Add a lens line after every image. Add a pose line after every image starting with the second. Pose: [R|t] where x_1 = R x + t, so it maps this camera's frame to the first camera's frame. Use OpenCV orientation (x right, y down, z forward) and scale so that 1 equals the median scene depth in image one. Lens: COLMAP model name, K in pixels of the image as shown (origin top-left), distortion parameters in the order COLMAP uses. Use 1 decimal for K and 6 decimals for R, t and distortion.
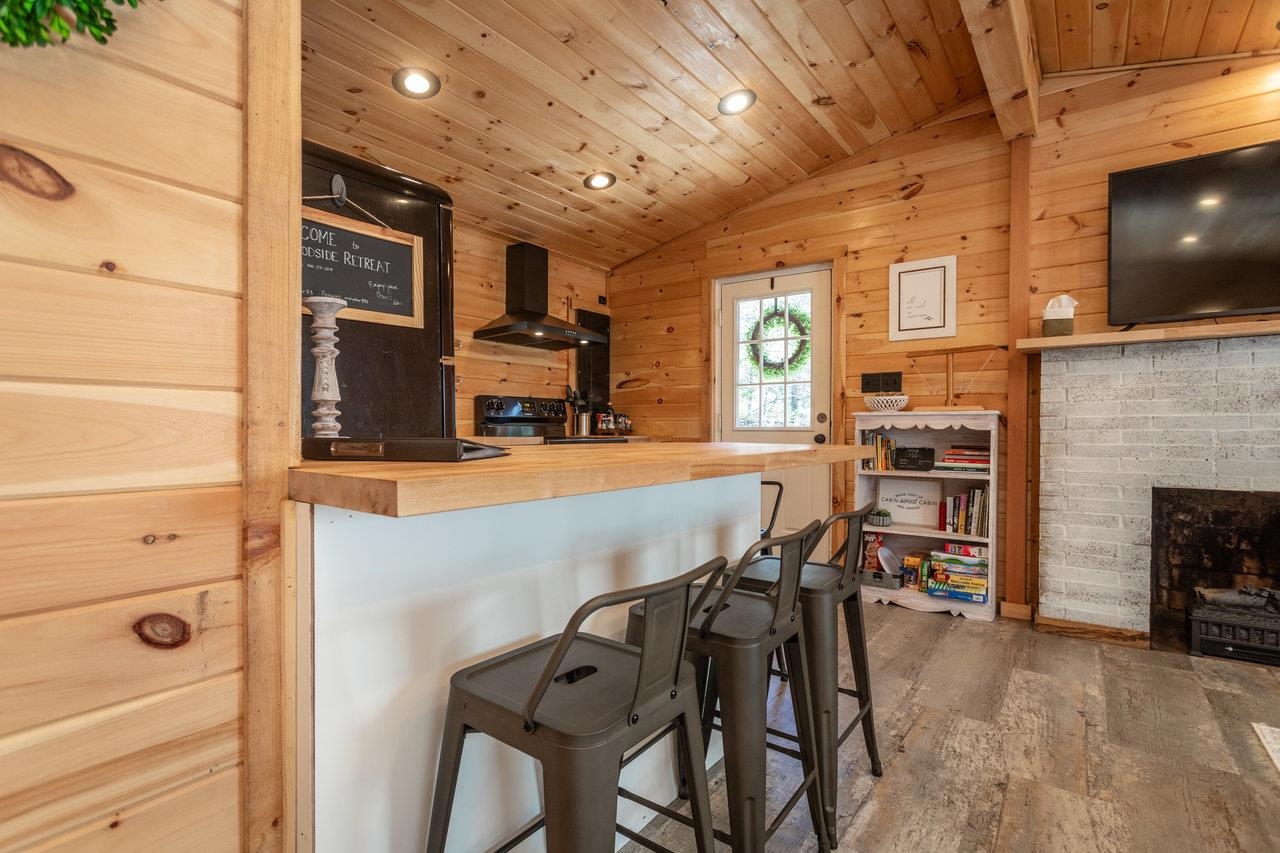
lens RADIAL K [[613.4, 0, 640.2], [0, 613.4, 430.5], [0, 0, 1]] dist [-0.001200, 0.000274]
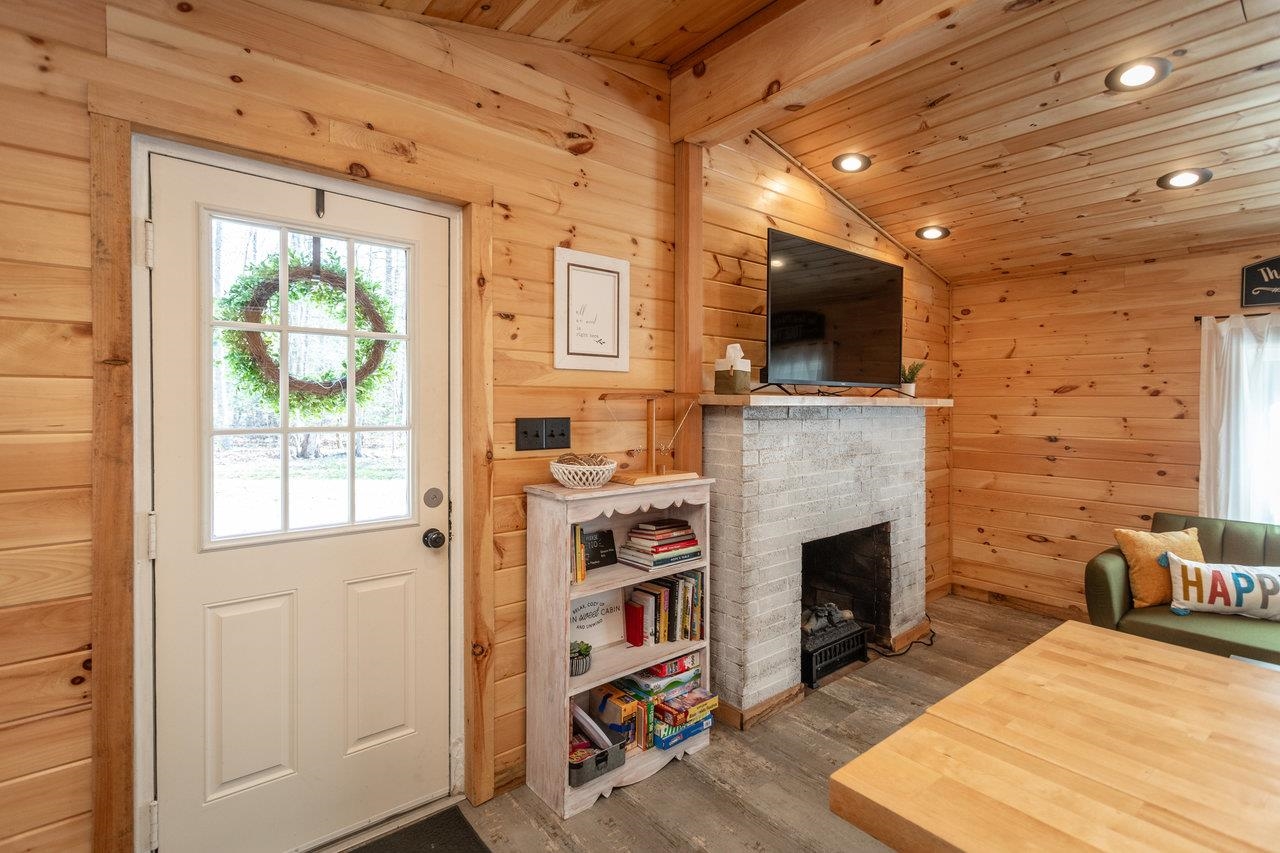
lens RADIAL K [[613.4, 0, 648.0], [0, 613.4, 404.8], [0, 0, 1]] dist [-0.001200, 0.000274]
pose [[0.231380, -0.007082, 0.972838, -0.186155], [-0.006932, 0.999936, 0.008928, -0.115872], [-0.972839, -0.008809, 0.231316, 0.770069]]
